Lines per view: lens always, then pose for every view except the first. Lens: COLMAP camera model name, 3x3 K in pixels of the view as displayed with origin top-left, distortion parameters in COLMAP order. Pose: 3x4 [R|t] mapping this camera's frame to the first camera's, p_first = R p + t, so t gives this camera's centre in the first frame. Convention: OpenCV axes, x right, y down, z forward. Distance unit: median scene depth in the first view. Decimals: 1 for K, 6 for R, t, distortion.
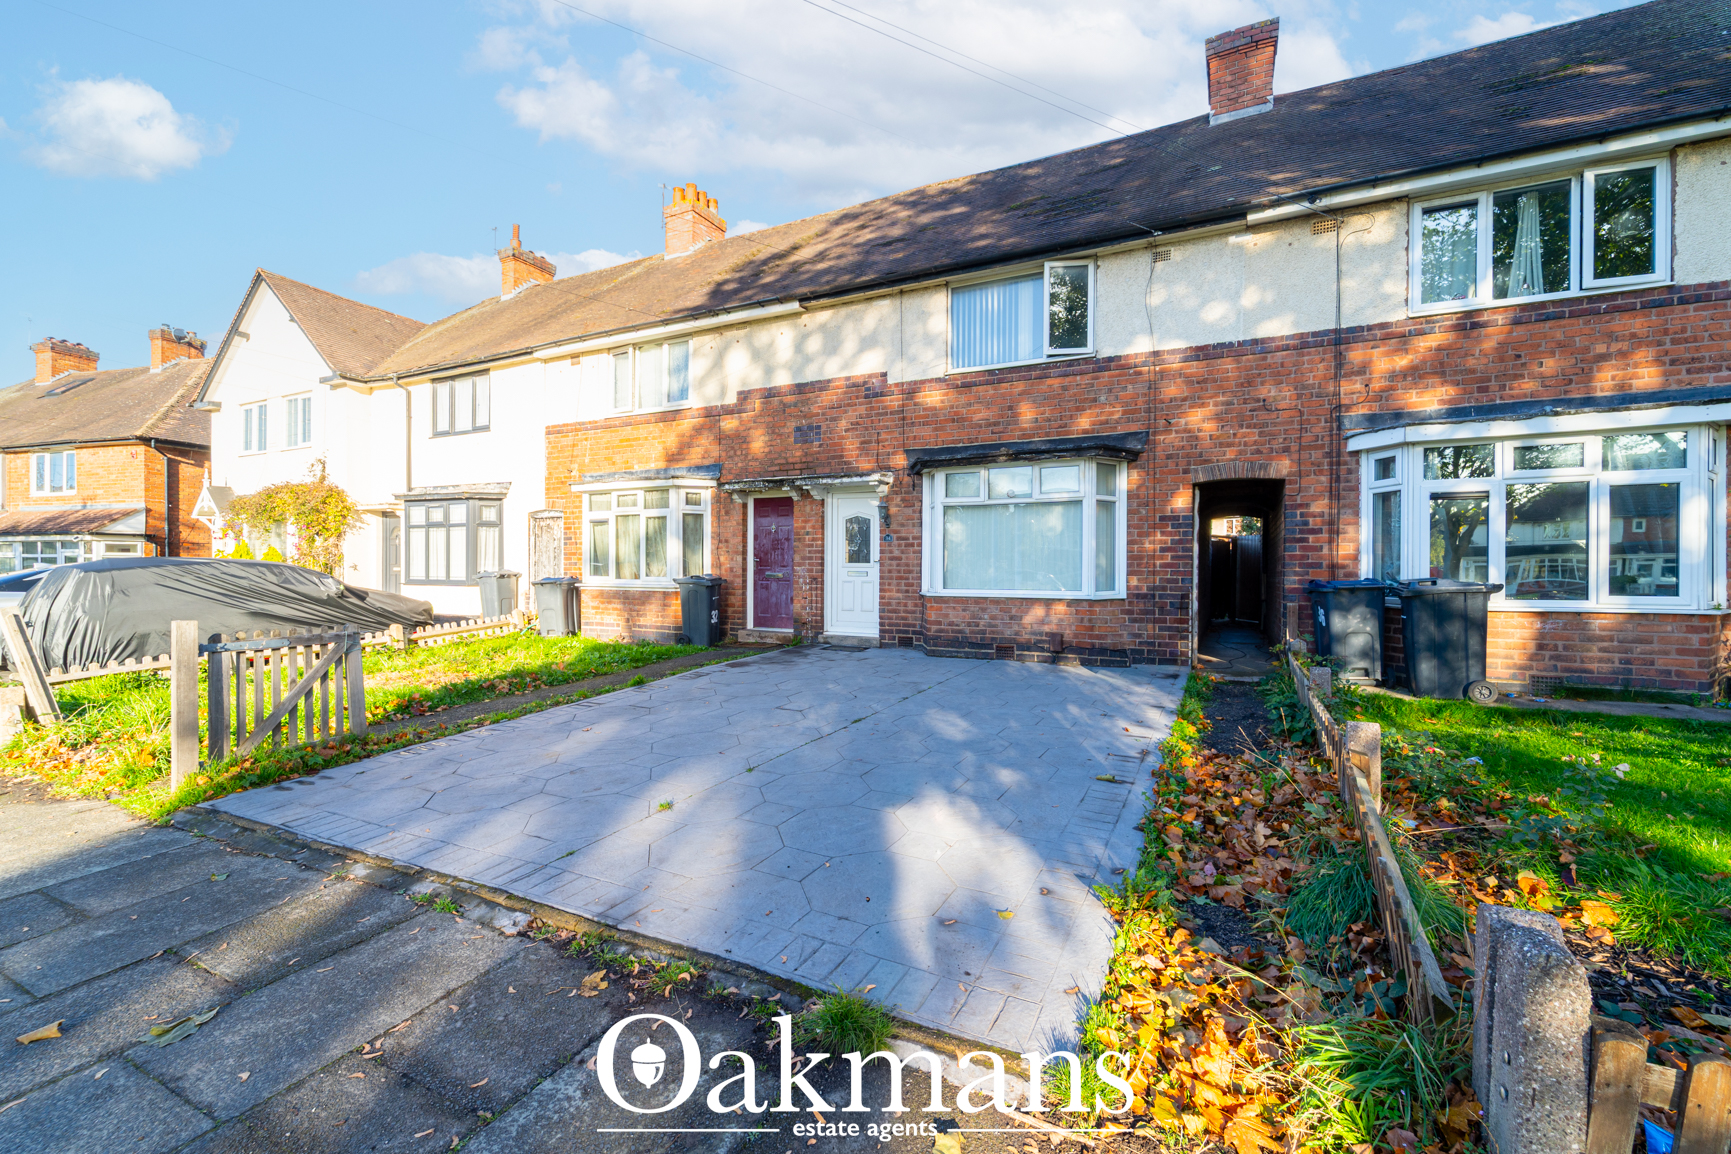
lens RADIAL K [[702.5, 0, 876.1], [0, 702.5, 573.5], [0, 0, 1]] dist [0.006173, -0.003923]
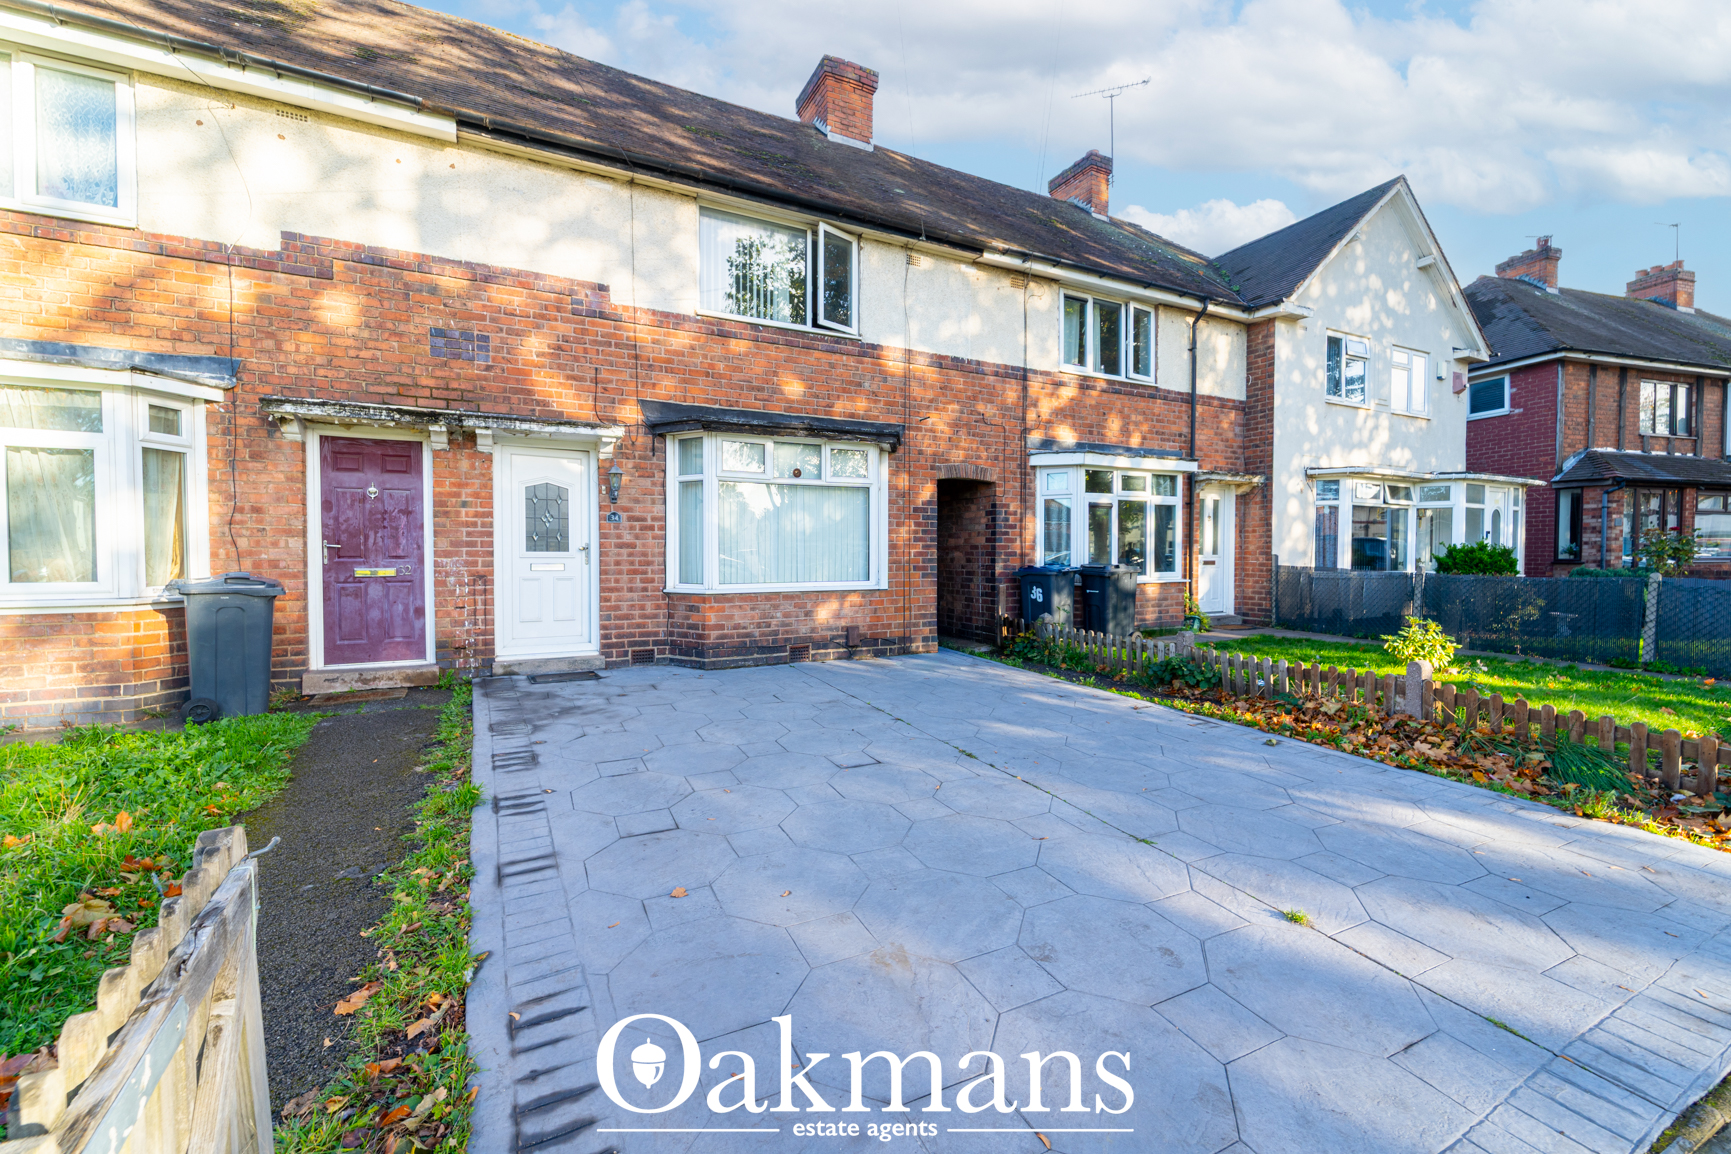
lens RADIAL K [[702.5, 0, 876.1], [0, 702.5, 573.5], [0, 0, 1]] dist [0.006173, -0.003923]
pose [[0.592163, -0.027105, 0.805362, -0.429100], [0.008894, 0.999593, 0.027103, -0.010219], [-0.805769, -0.008887, 0.592163, 0.367139]]
